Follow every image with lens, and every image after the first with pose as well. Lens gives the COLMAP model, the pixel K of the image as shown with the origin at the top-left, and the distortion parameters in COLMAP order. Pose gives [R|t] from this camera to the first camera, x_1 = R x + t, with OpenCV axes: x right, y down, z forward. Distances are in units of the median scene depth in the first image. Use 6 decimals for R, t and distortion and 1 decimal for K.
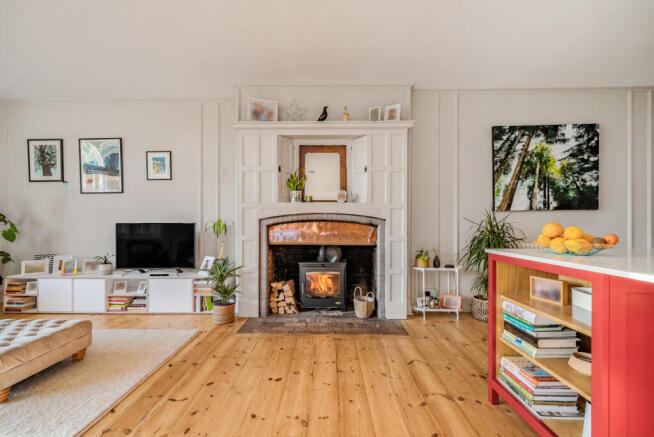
lens RADIAL K [[283.3, 0, 324.8], [0, 283.3, 222.5], [0, 0, 1]] dist [-0.001302, 0.001167]
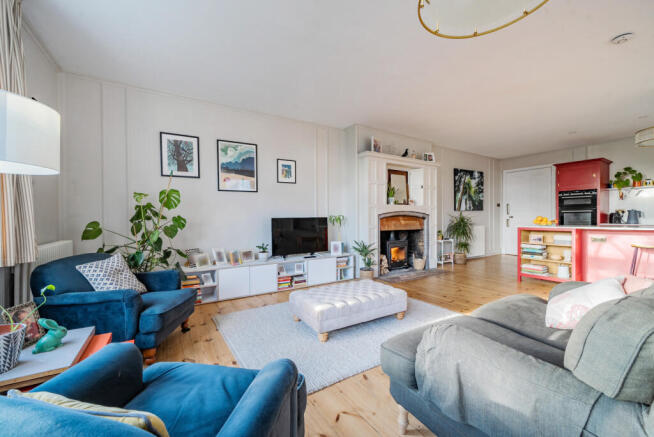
lens RADIAL K [[257.1, 0, 326.5], [0, 257.1, 220.5], [0, 0, 1]] dist [-0.002421, 0.000001]
pose [[0.843800, -0.011550, 0.536534, -1.176790], [0.005259, 0.999898, 0.013254, -0.000356], [-0.536632, -0.008362, 0.843775, -0.048745]]
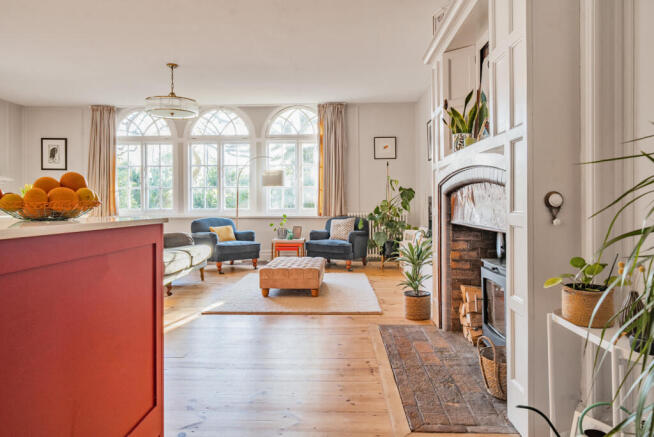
lens RADIAL K [[435.1, 0, 331.6], [0, 435.1, 199.5], [0, 0, 1]] dist [0.002685, 0.002552]
pose [[-0.007350, -0.013759, -0.999878, 0.767970], [0.006920, 0.999881, -0.013810, 0.034665], [0.999949, -0.007020, -0.007254, 0.712269]]
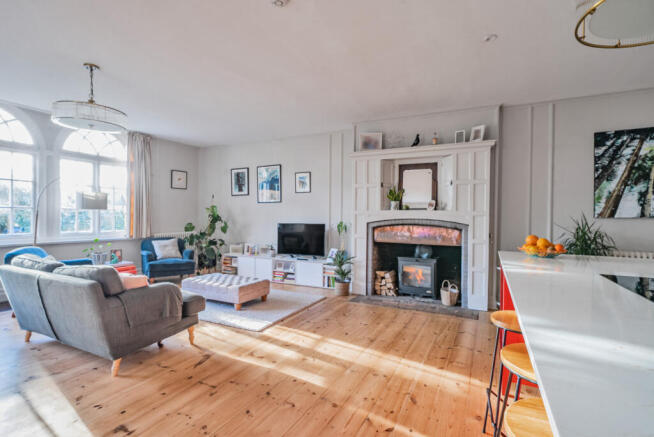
lens RADIAL K [[324.9, 0, 326.0], [0, 324.9, 219.1], [0, 0, 1]] dist [0.003514, 0.000110]
pose [[0.898716, 0.012332, -0.438359, 0.257995], [-0.008767, 0.999910, 0.010155, -0.040829], [0.438444, -0.005284, 0.898743, -0.454070]]
